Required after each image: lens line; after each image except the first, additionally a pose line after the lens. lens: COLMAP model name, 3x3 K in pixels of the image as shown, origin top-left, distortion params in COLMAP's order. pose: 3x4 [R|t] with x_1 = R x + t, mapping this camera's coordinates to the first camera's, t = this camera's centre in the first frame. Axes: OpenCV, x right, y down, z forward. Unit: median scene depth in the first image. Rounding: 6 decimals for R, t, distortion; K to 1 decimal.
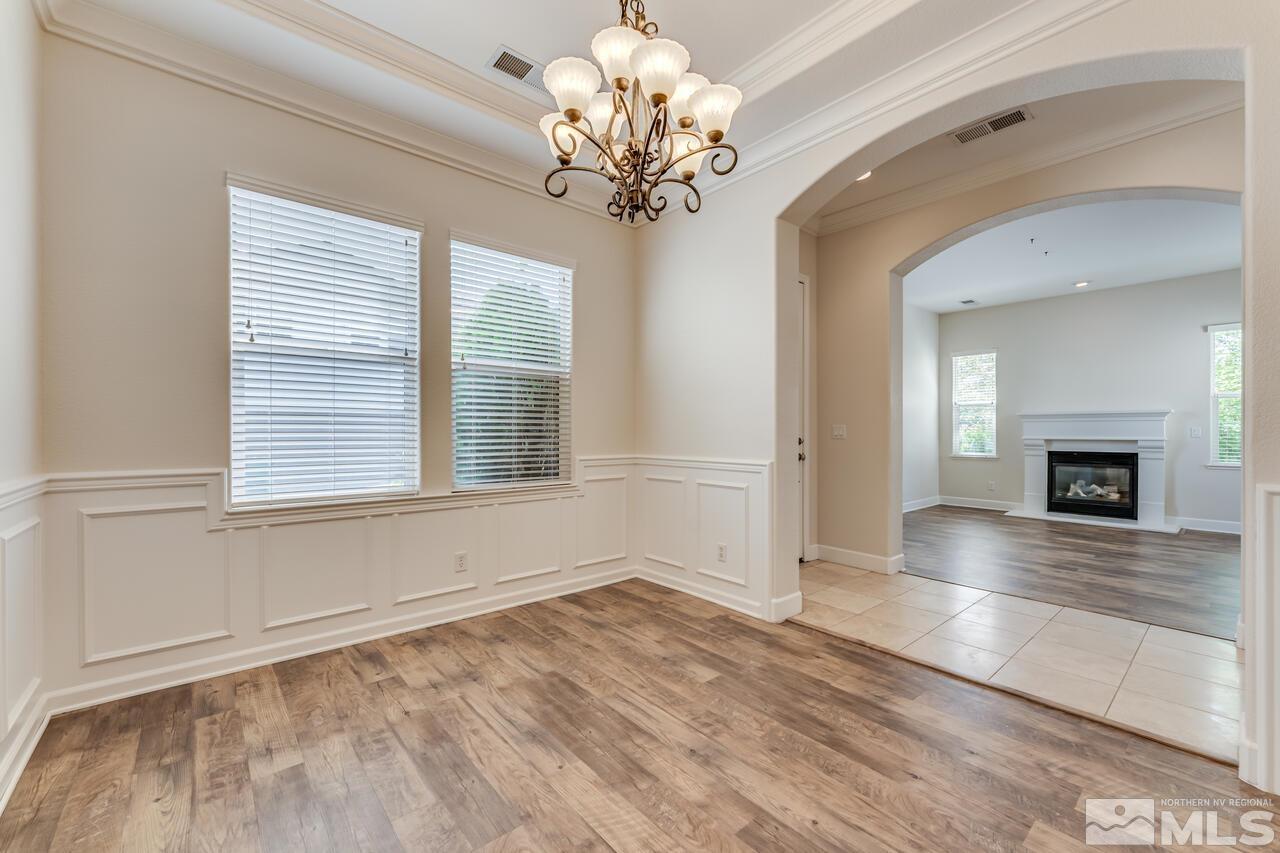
lens RADIAL K [[514.1, 0, 637.9], [0, 514.1, 432.7], [0, 0, 1]] dist [0.000307, -0.000203]
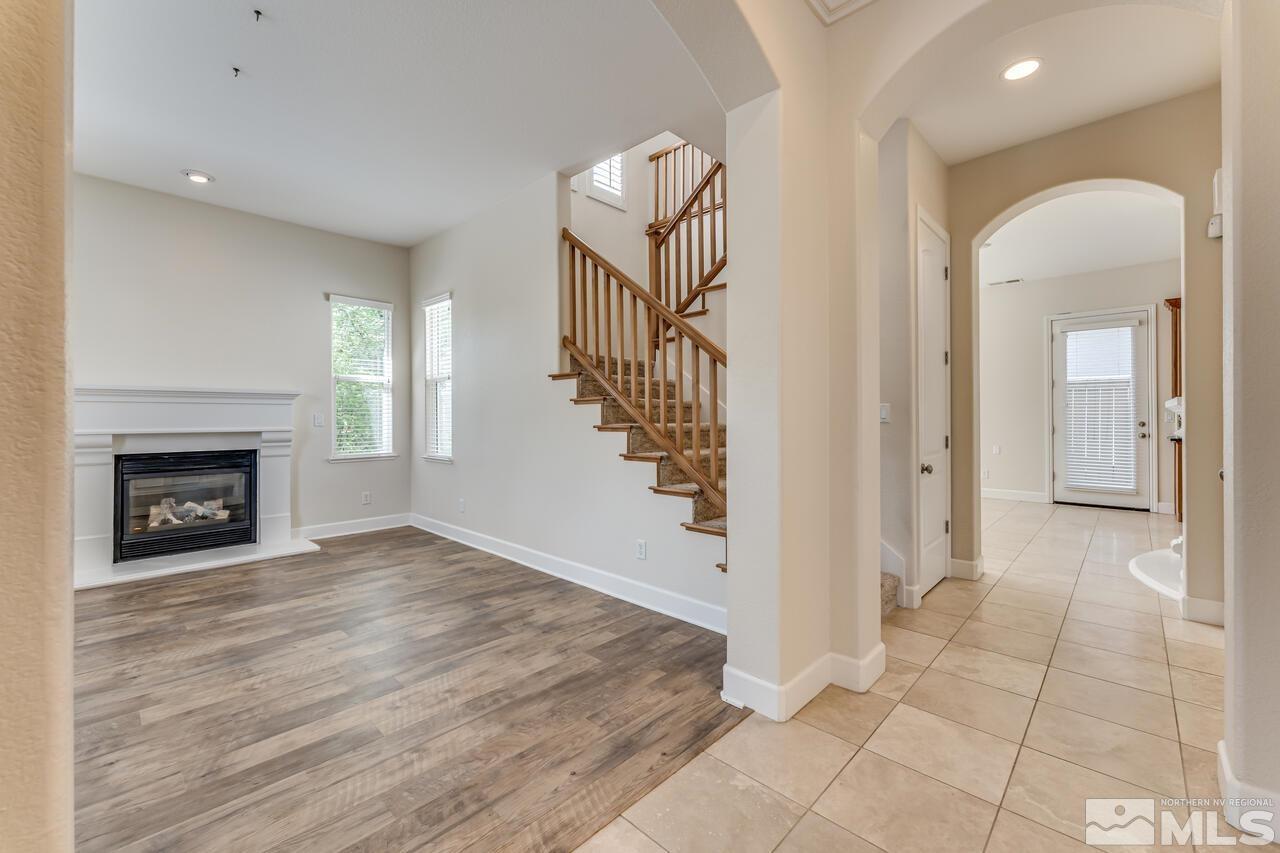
lens RADIAL K [[514.1, 0, 637.1], [0, 514.1, 421.5], [0, 0, 1]] dist [0.000307, -0.000203]
pose [[-0.094999, -0.006266, 0.995458, 0.164998], [0.006433, 0.999955, 0.006909, -0.000774], [-0.995457, 0.007060, -0.094955, 0.430466]]
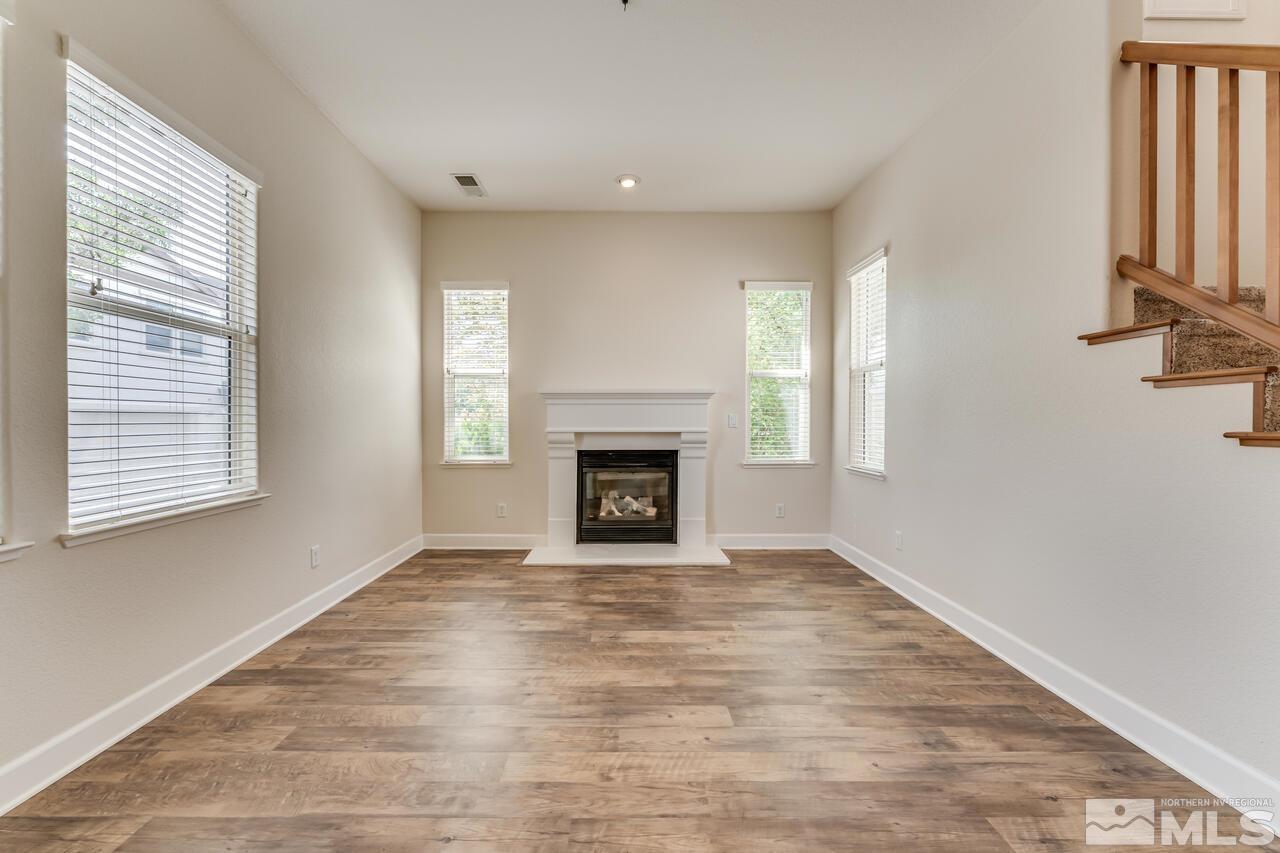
lens RADIAL K [[514.1, 0, 632.0], [0, 514.1, 428.9], [0, 0, 1]] dist [0.000307, -0.000203]
pose [[0.644129, -0.010562, 0.764844, 0.309146], [0.002448, 0.999928, 0.011746, 0.001392], [-0.764913, -0.005694, 0.644108, 0.471528]]
